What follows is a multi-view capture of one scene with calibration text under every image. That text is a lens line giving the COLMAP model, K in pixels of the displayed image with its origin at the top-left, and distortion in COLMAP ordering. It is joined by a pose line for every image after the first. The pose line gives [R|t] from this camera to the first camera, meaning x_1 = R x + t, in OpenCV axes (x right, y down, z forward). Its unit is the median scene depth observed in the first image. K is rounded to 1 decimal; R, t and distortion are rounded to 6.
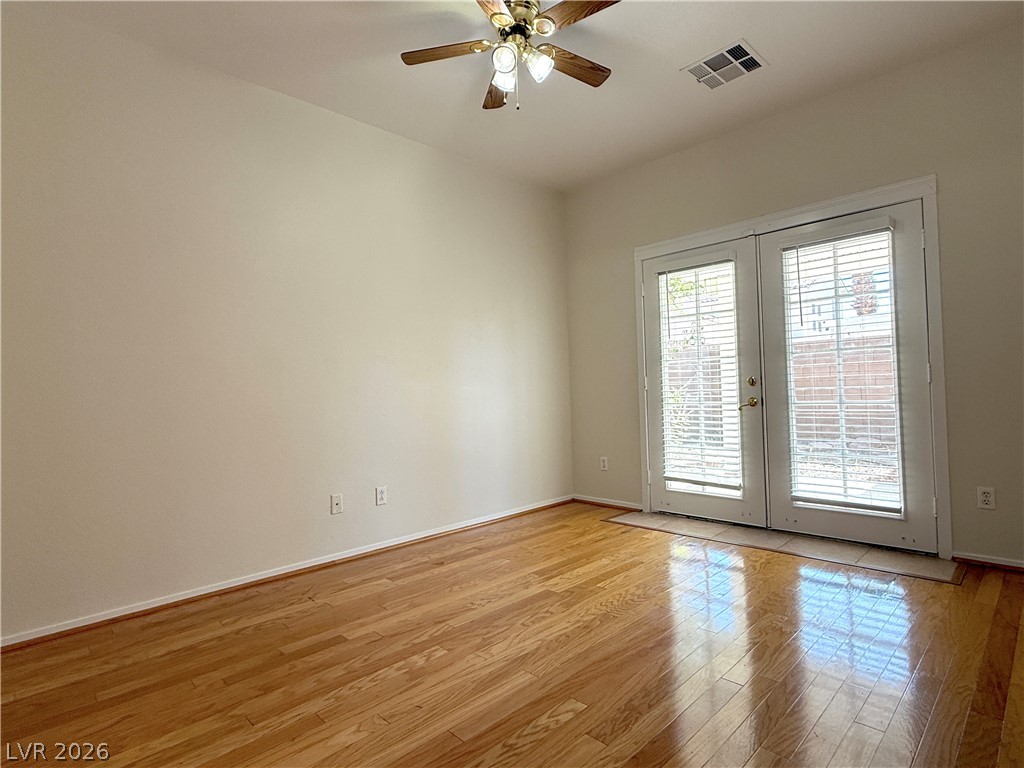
lens RADIAL K [[536.7, 0, 508.2], [0, 536.7, 384.1], [0, 0, 1]] dist [0.004485, 0.002288]
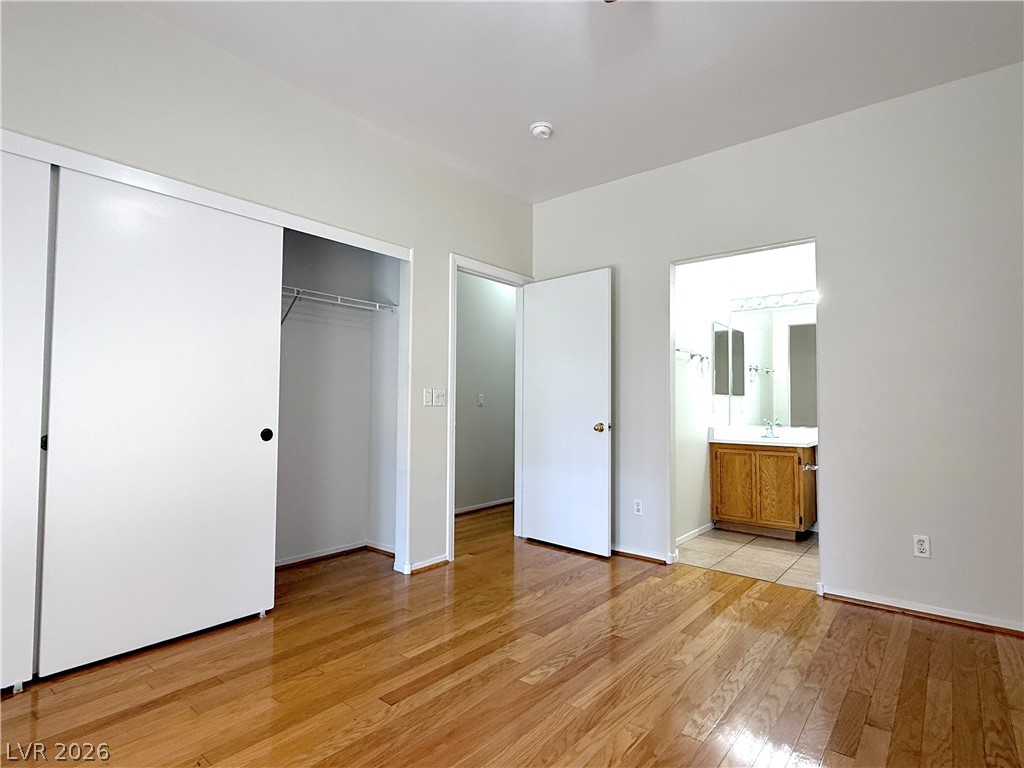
lens RADIAL K [[536.7, 0, 506.8], [0, 536.7, 386.1], [0, 0, 1]] dist [0.004485, 0.002288]
pose [[-0.993915, 0.020517, -0.108224, 0.184797], [0.026795, 0.998021, -0.056884, -0.003595], [0.106843, -0.059438, -0.992498, 1.413111]]
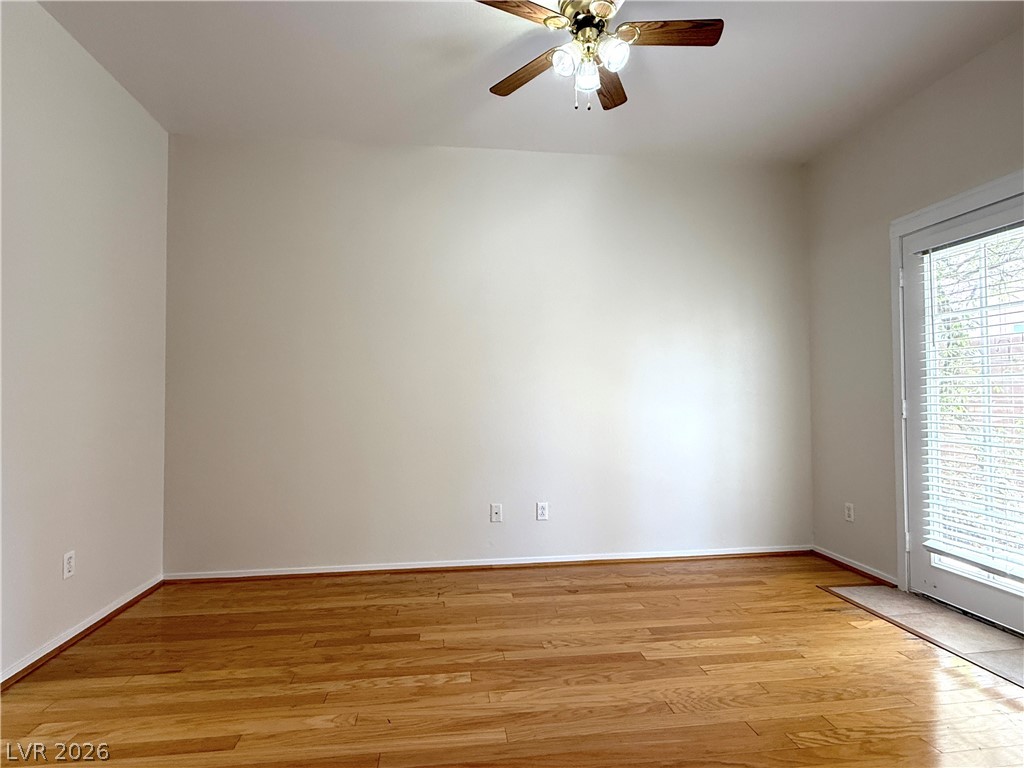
lens RADIAL K [[536.7, 0, 506.1], [0, 536.7, 386.7], [0, 0, 1]] dist [0.004485, 0.002288]
pose [[0.798948, 0.014146, -0.601234, 0.414750], [-0.011251, 0.999900, 0.008576, -0.049446], [0.601295, -0.000087, 0.799027, 0.179541]]
